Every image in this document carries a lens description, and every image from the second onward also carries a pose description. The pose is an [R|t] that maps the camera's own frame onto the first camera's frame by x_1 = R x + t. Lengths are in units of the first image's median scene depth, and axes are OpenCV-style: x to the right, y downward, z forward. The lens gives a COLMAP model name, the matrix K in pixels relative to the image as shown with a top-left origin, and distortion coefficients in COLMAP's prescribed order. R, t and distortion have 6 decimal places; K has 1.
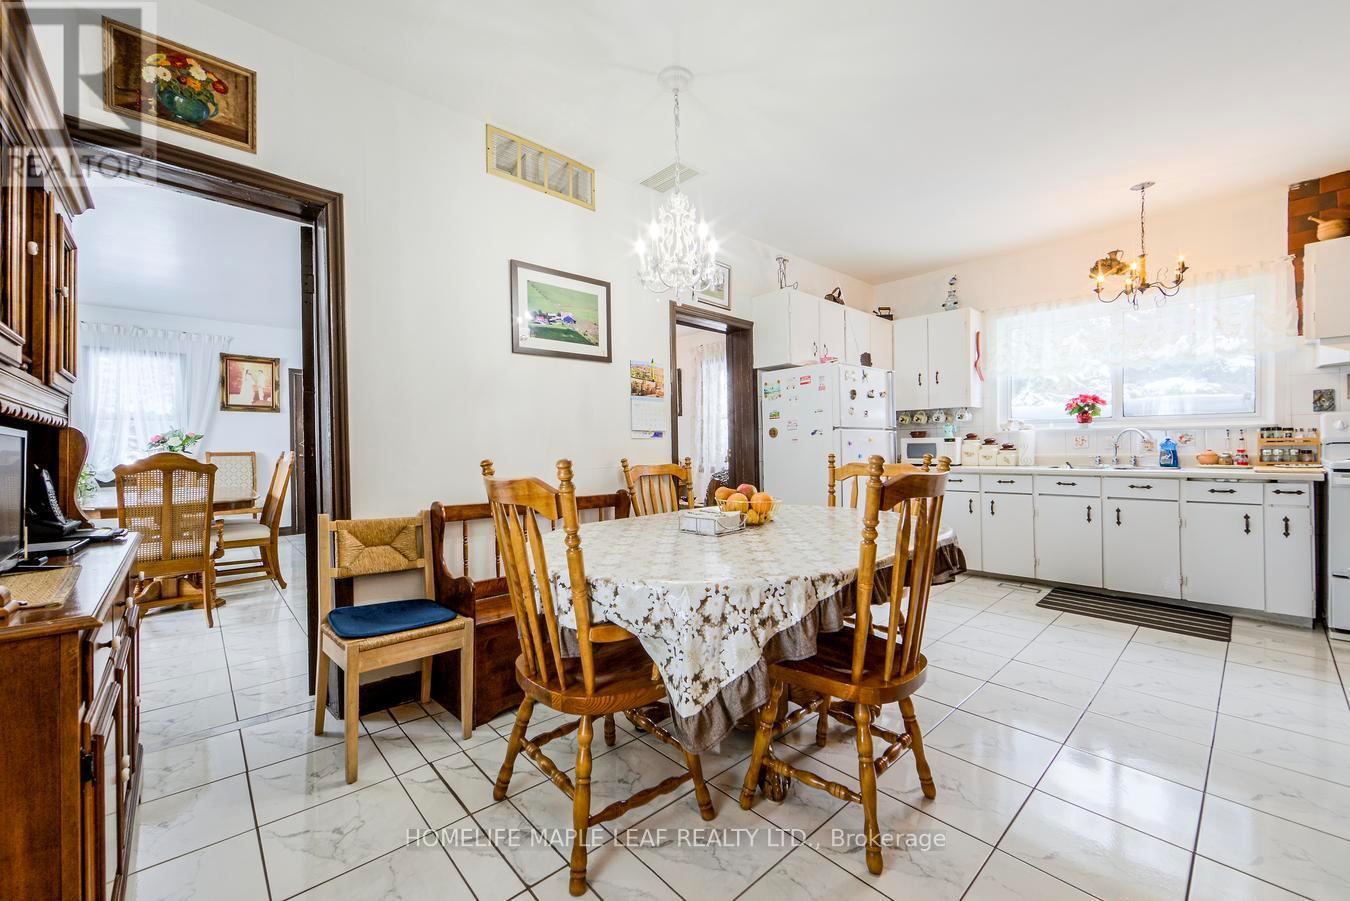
lens RADIAL K [[531.3, 0, 704.0], [0, 531.3, 446.9], [0, 0, 1]] dist [-0.001753, -0.000125]
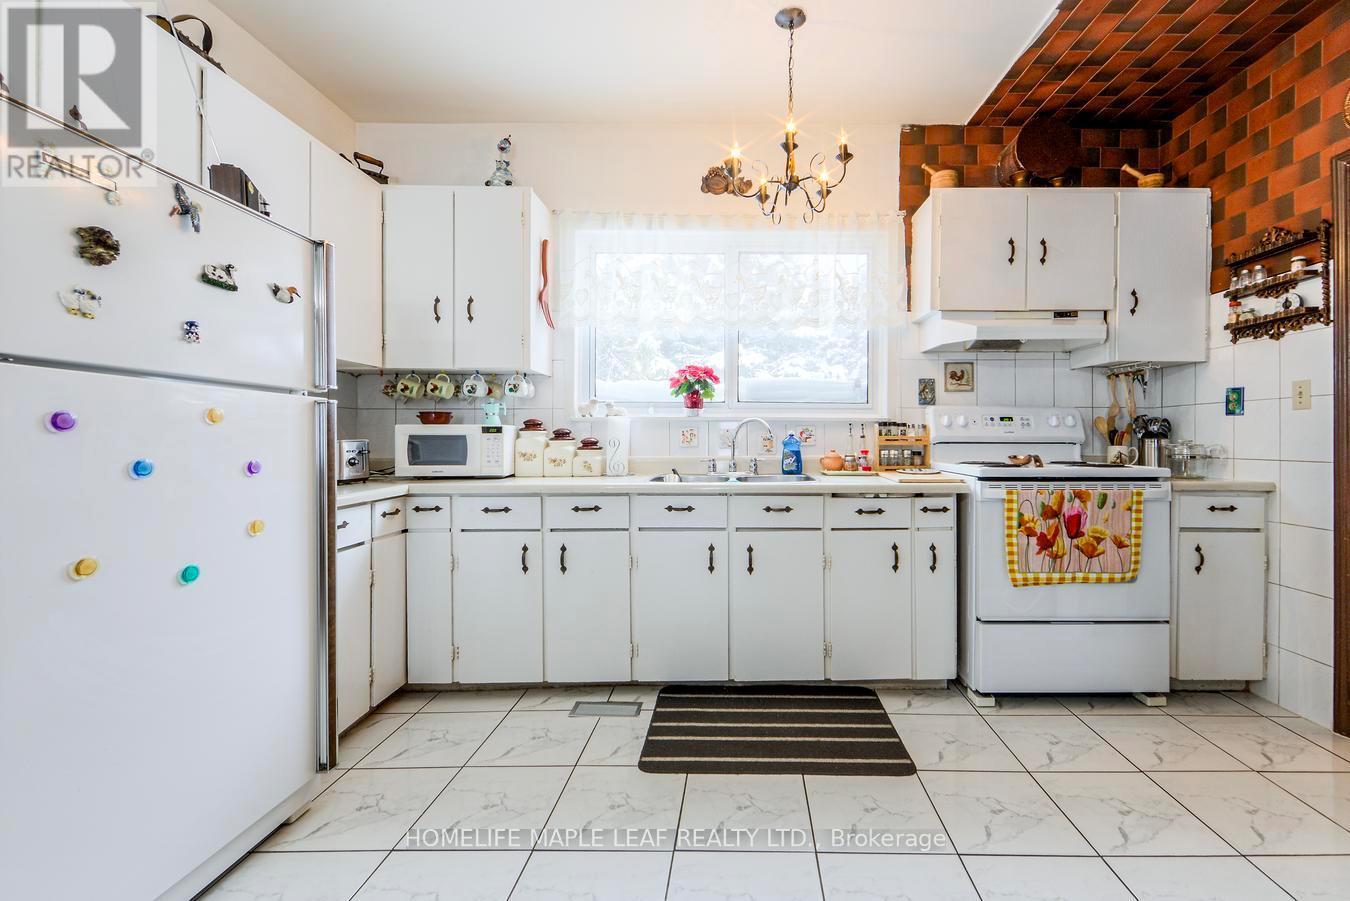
lens RADIAL K [[531.3, 0, 704.0], [0, 531.3, 446.9], [0, 0, 1]] dist [-0.001753, -0.000125]
pose [[0.740492, 0.006746, 0.672031, 0.302848], [-0.009750, 0.999952, 0.000706, 0.001762], [-0.671994, -0.007075, 0.740522, 0.536622]]
